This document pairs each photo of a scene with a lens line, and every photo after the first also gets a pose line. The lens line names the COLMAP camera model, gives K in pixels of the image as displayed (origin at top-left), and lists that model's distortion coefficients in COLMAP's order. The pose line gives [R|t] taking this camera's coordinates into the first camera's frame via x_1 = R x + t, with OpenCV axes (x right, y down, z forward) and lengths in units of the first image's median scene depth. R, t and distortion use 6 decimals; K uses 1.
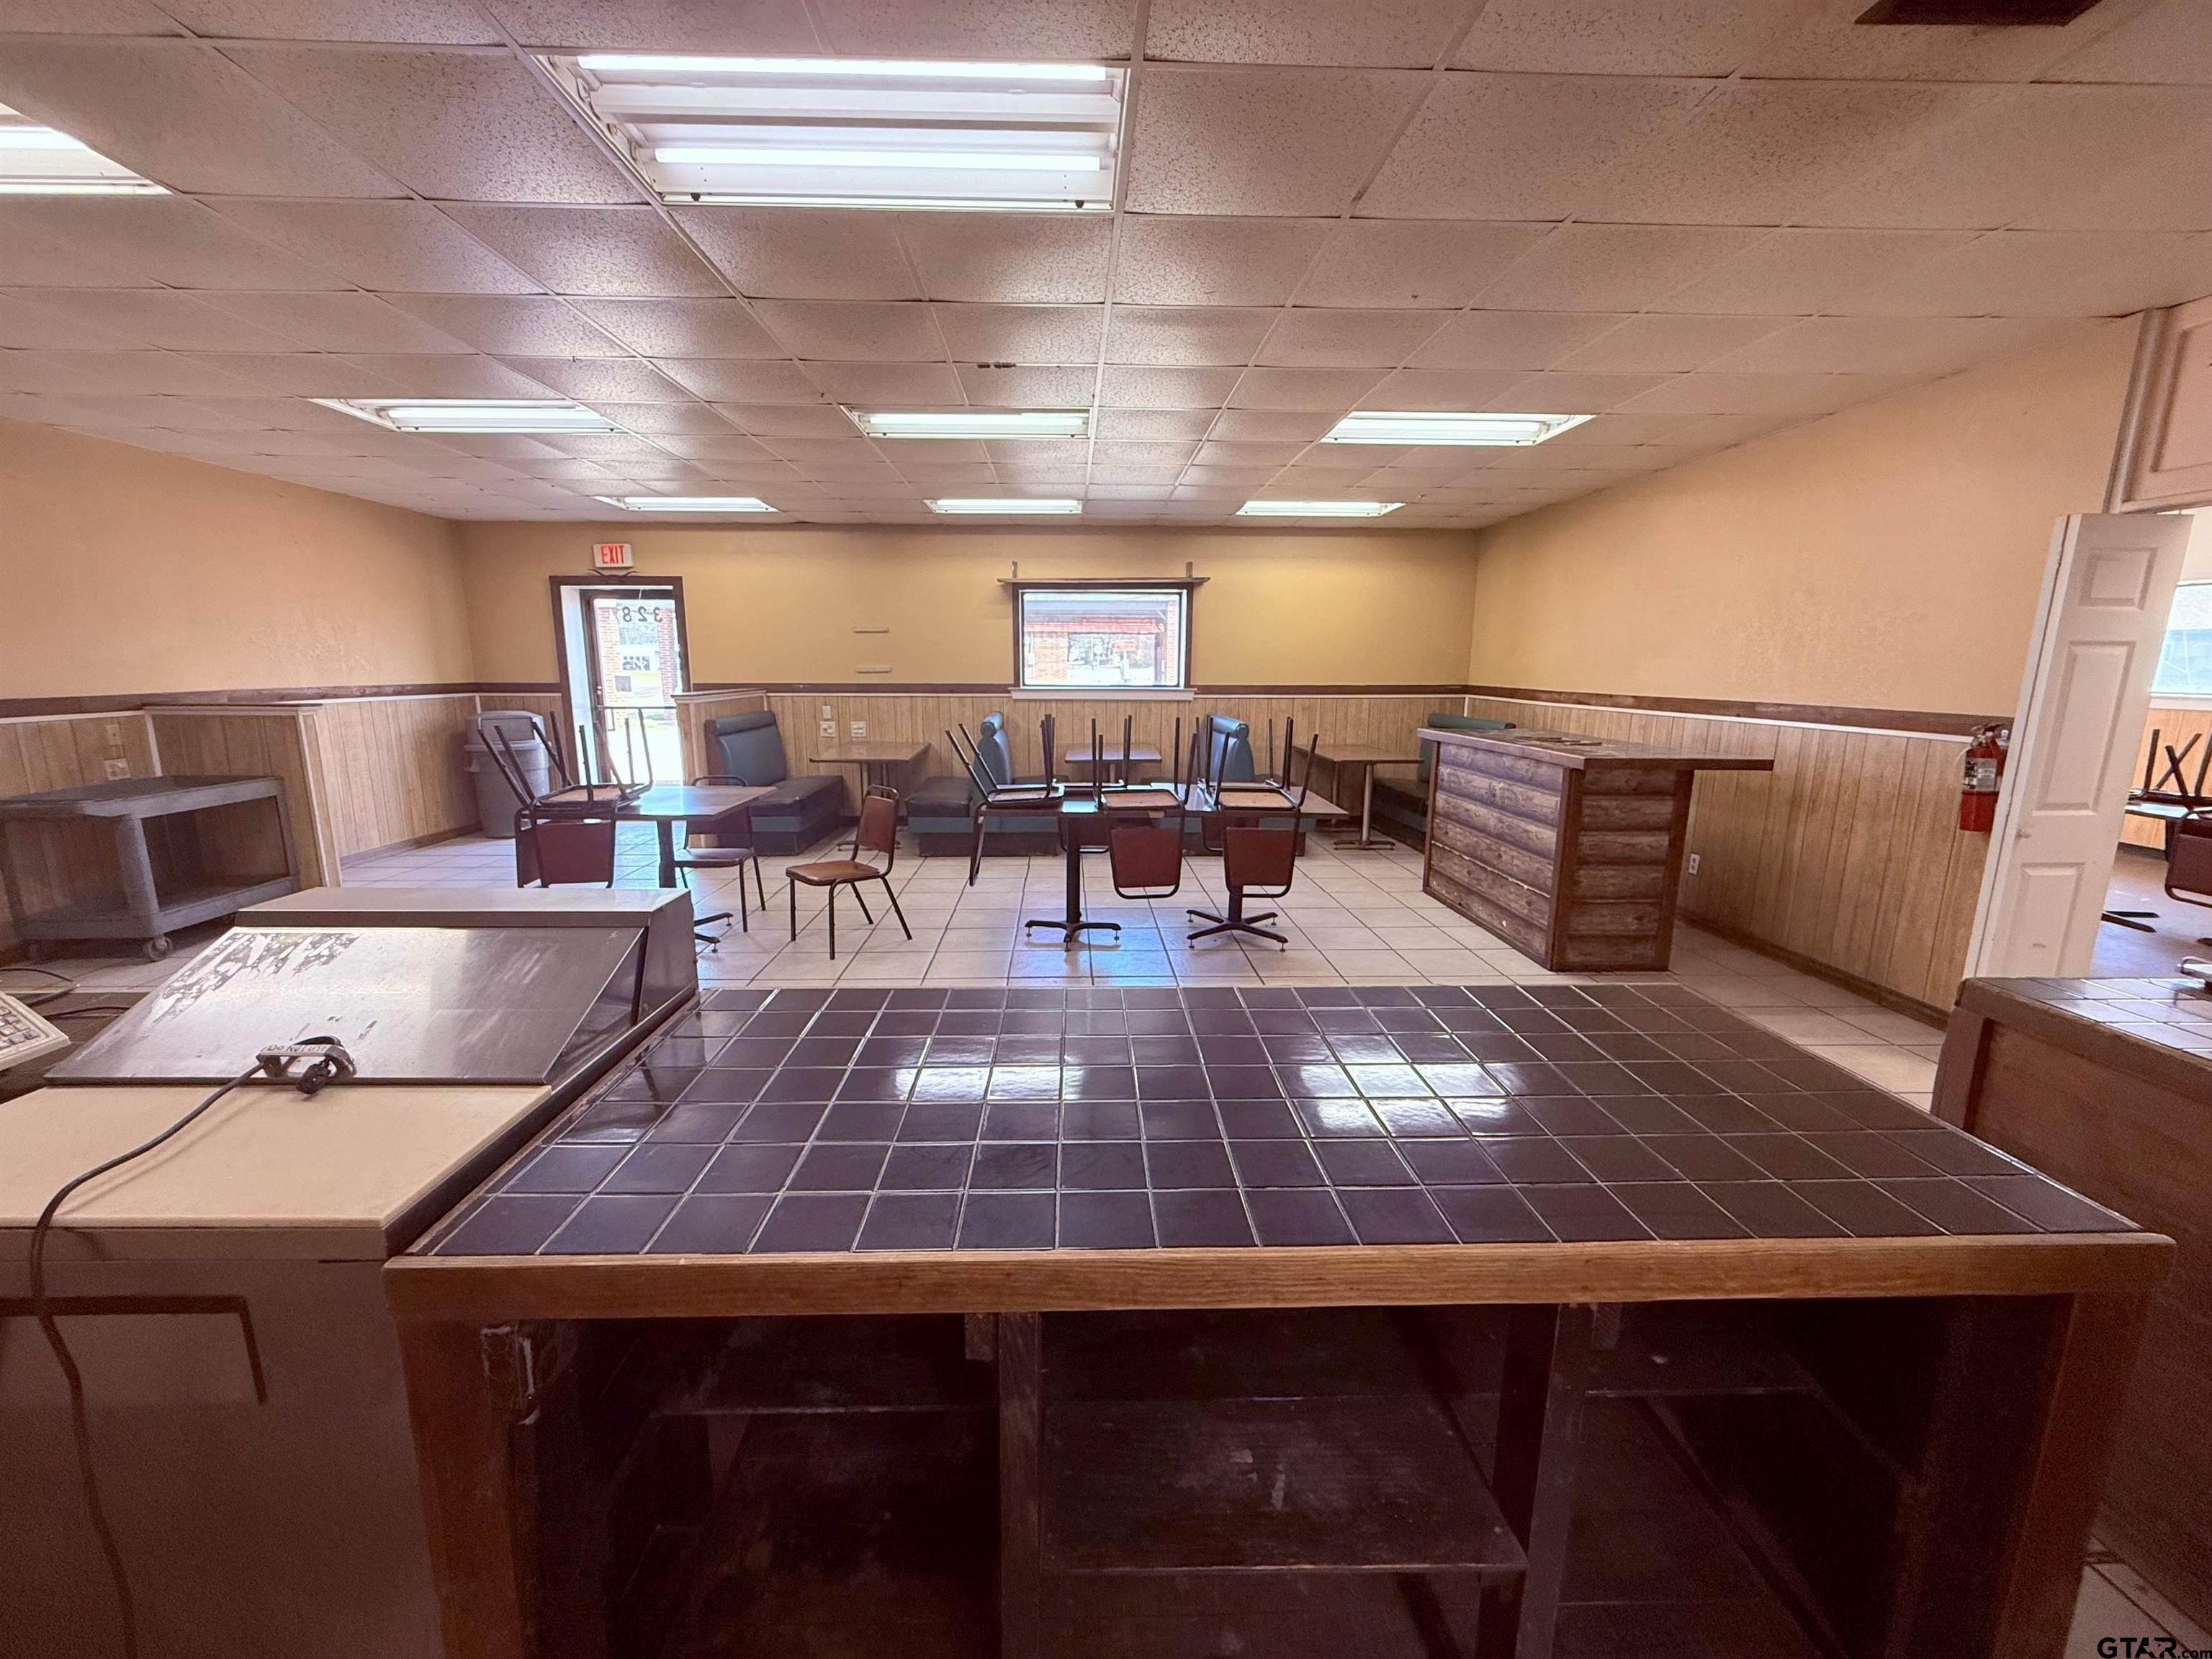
lens RADIAL K [[880.9, 0, 1096.0], [0, 880.9, 826.0], [0, 0, 1]] dist [0.000004, -0.000293]
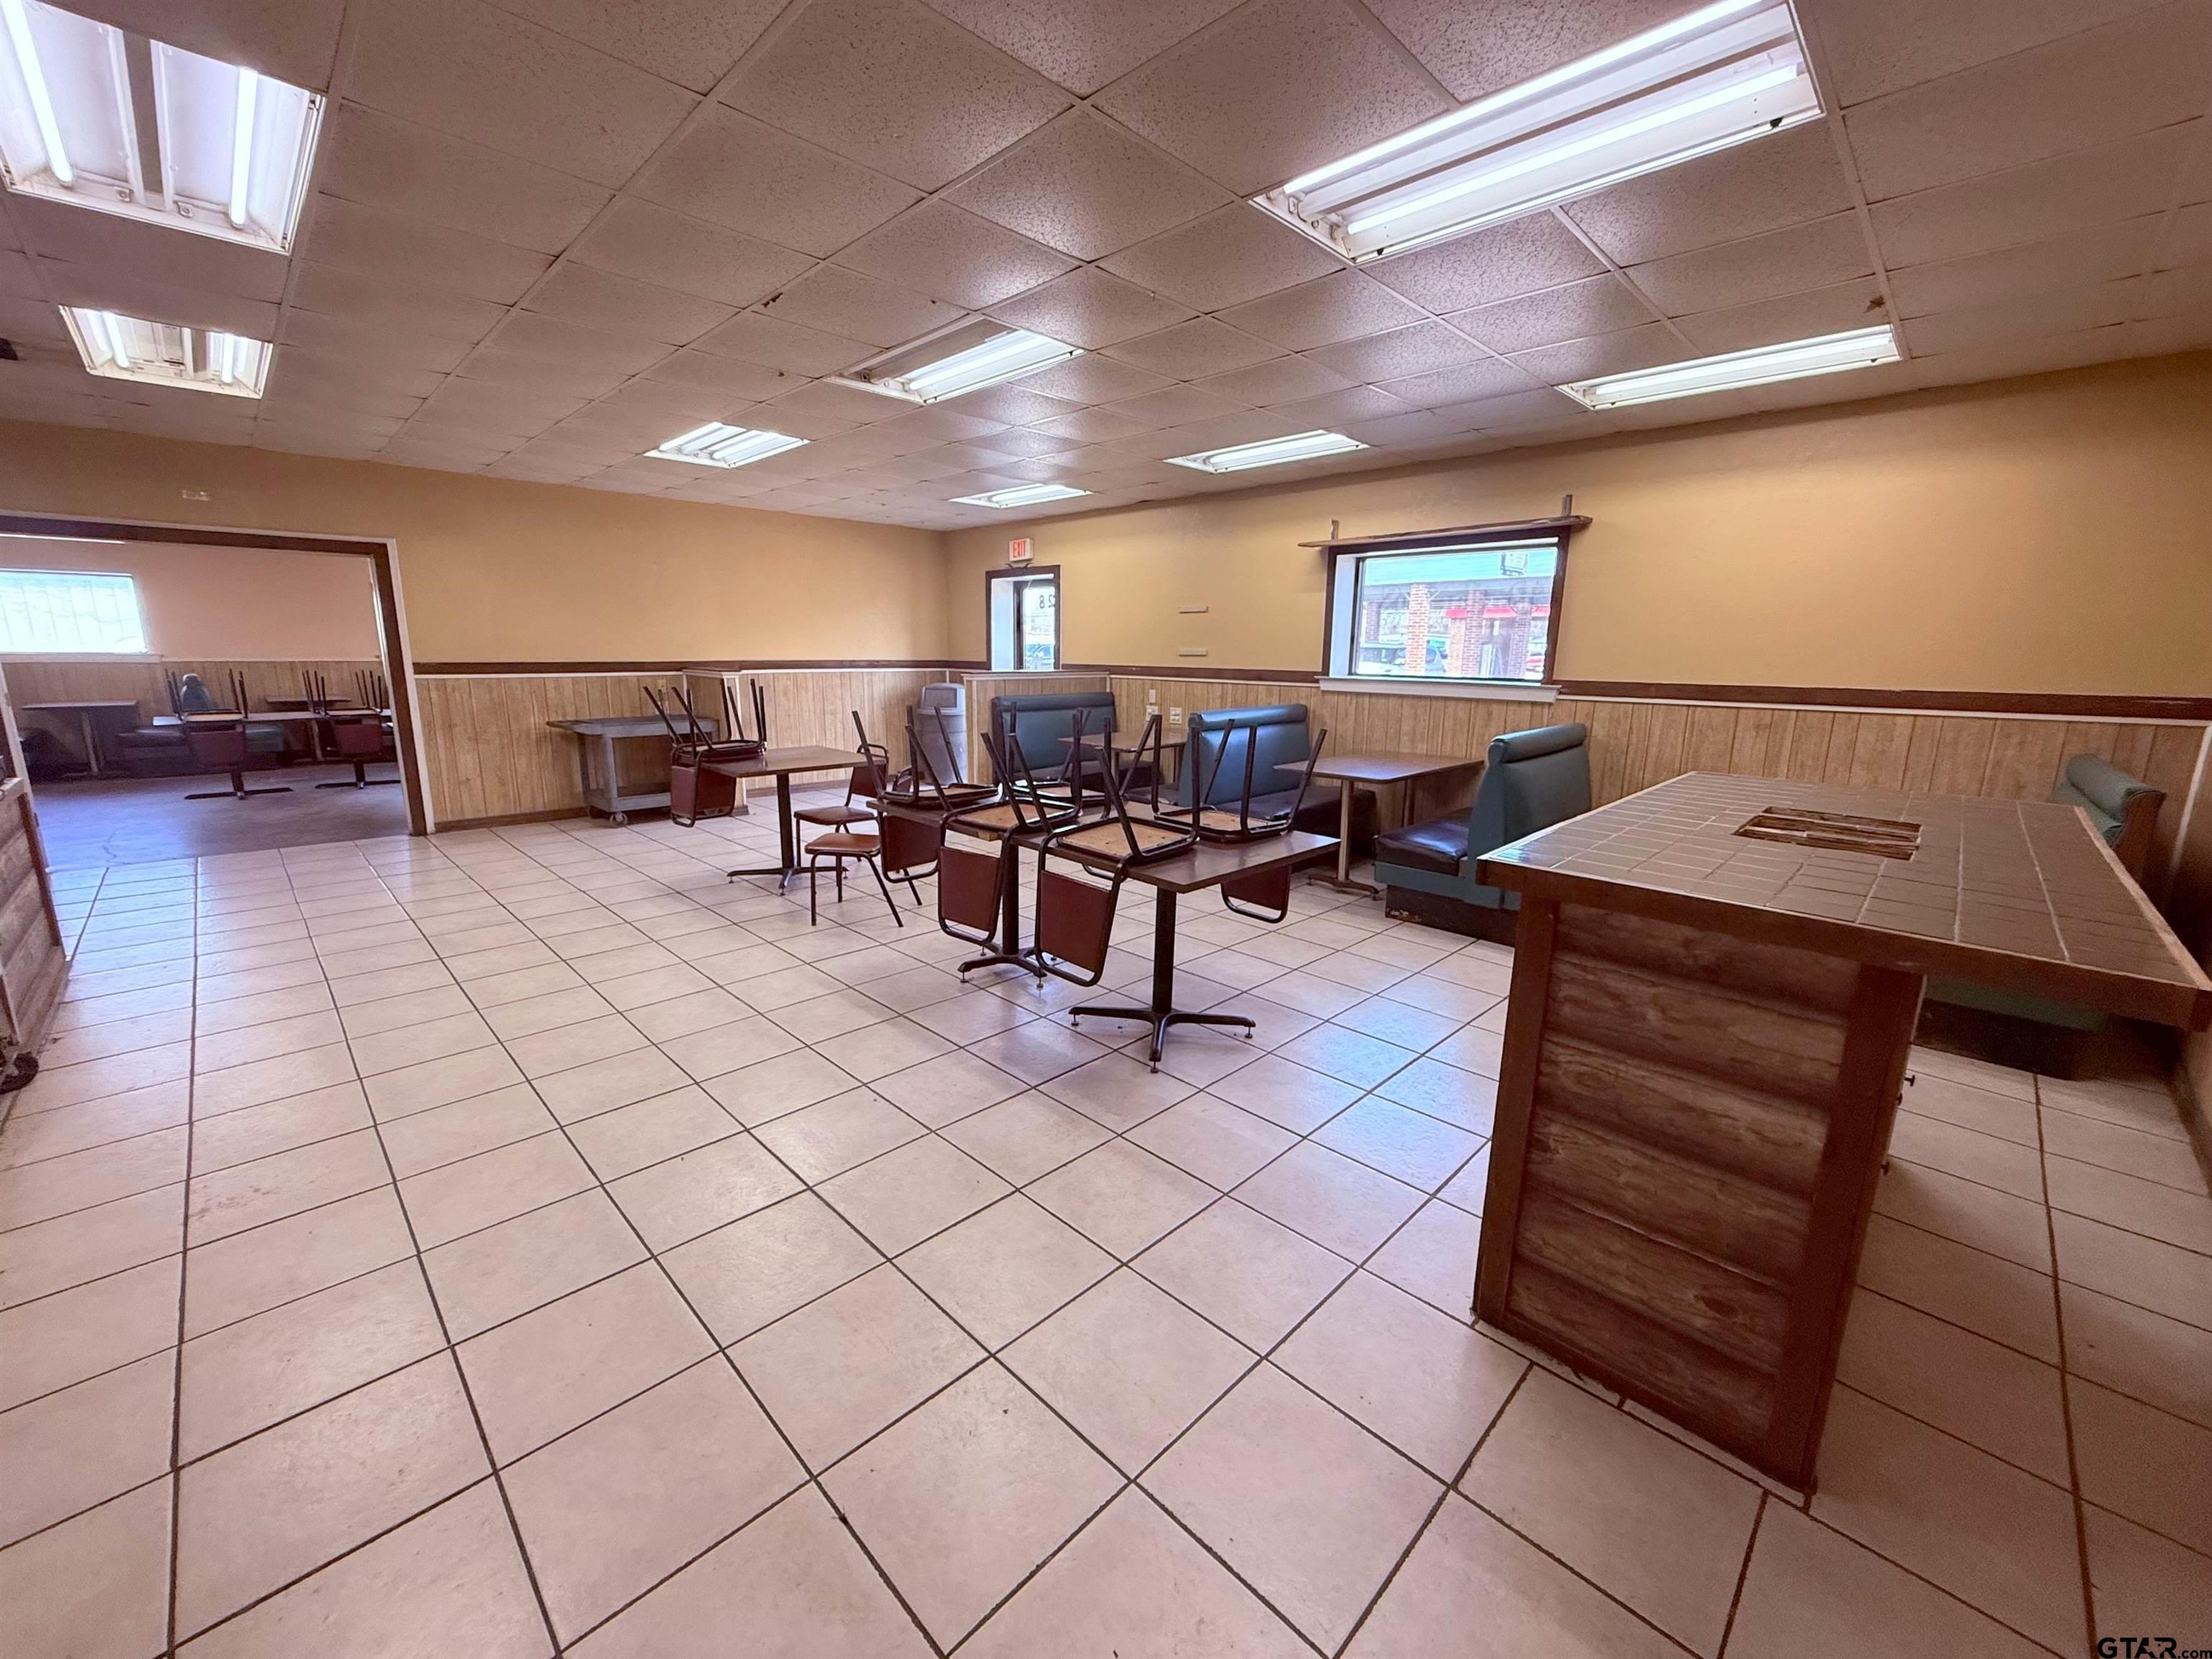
lens RADIAL K [[880.9, 0, 1088.7], [0, 880.9, 825.0], [0, 0, 1]] dist [0.000004, -0.000293]
pose [[0.677000, 0.149979, -0.720539, 0.376371], [-0.141966, 0.987242, 0.072105, -0.050076], [0.722161, 0.053477, 0.689655, 0.294441]]
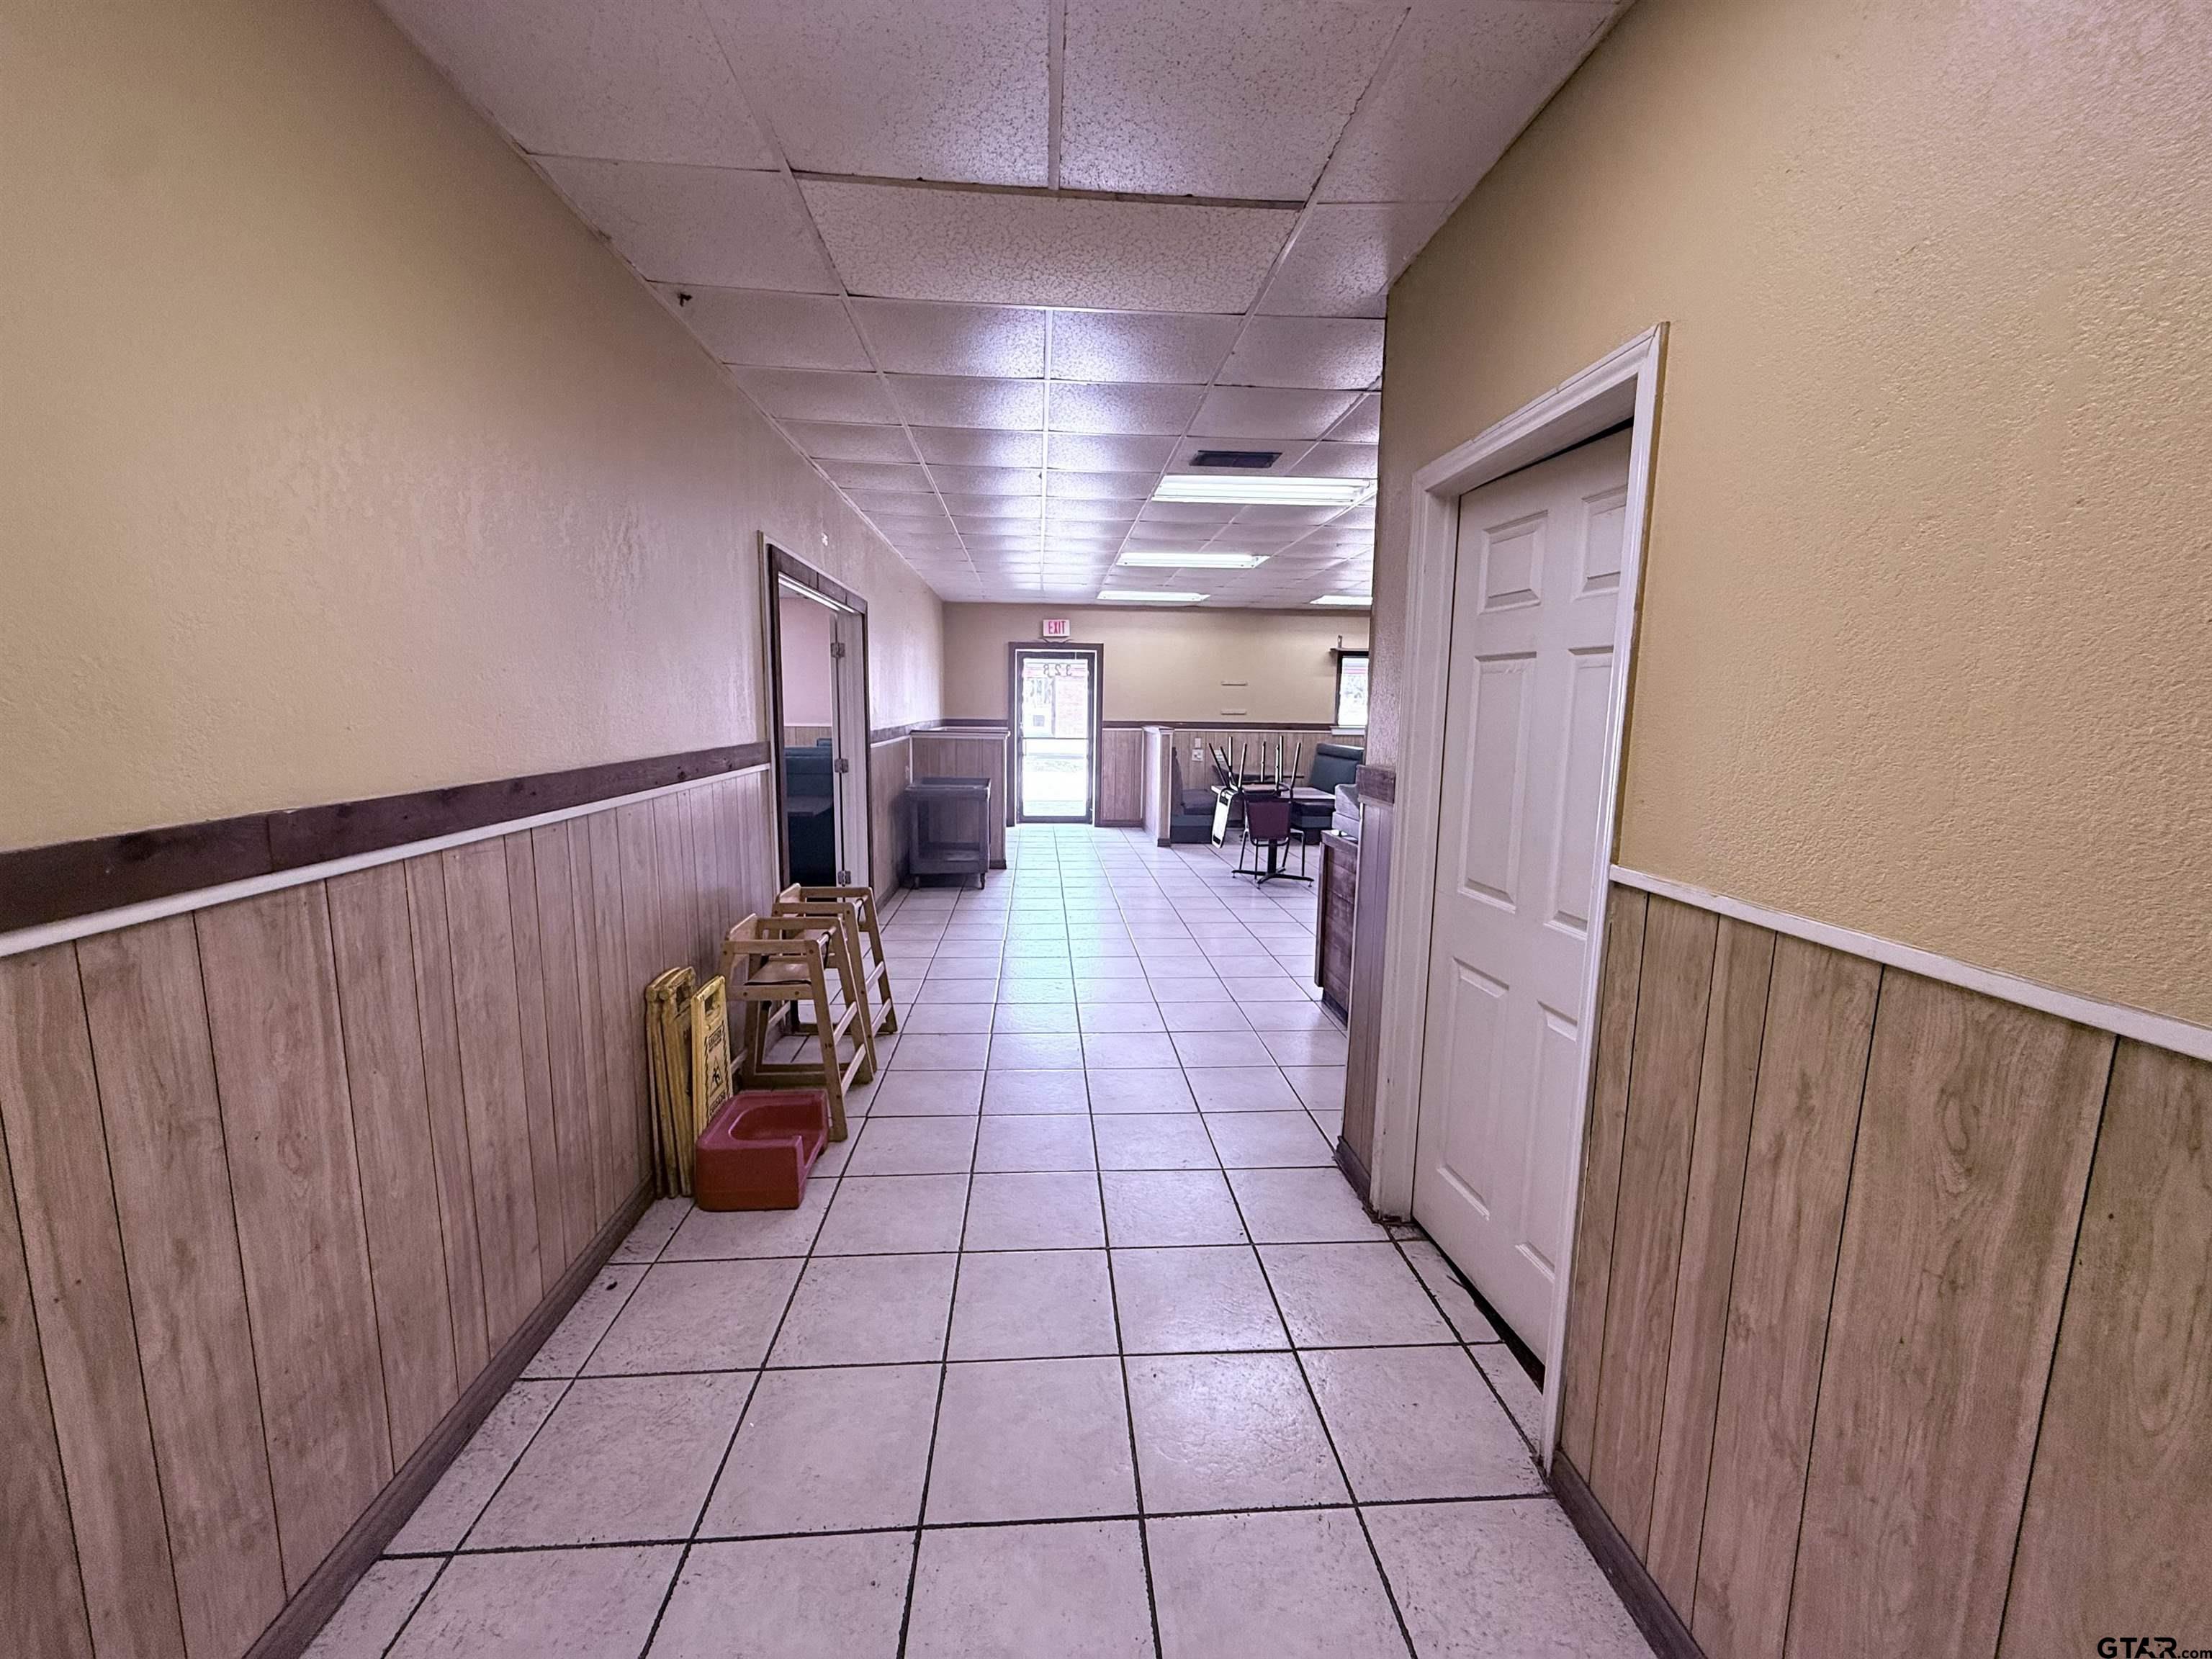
lens RADIAL K [[880.9, 0, 1099.1], [0, 880.9, 834.2], [0, 0, 1]] dist [0.000004, -0.000293]
pose [[0.998978, 0.004073, 0.045011, -0.531018], [-0.002439, 0.999338, -0.036307, 0.063323], [-0.045129, 0.036160, 0.998327, -0.357375]]
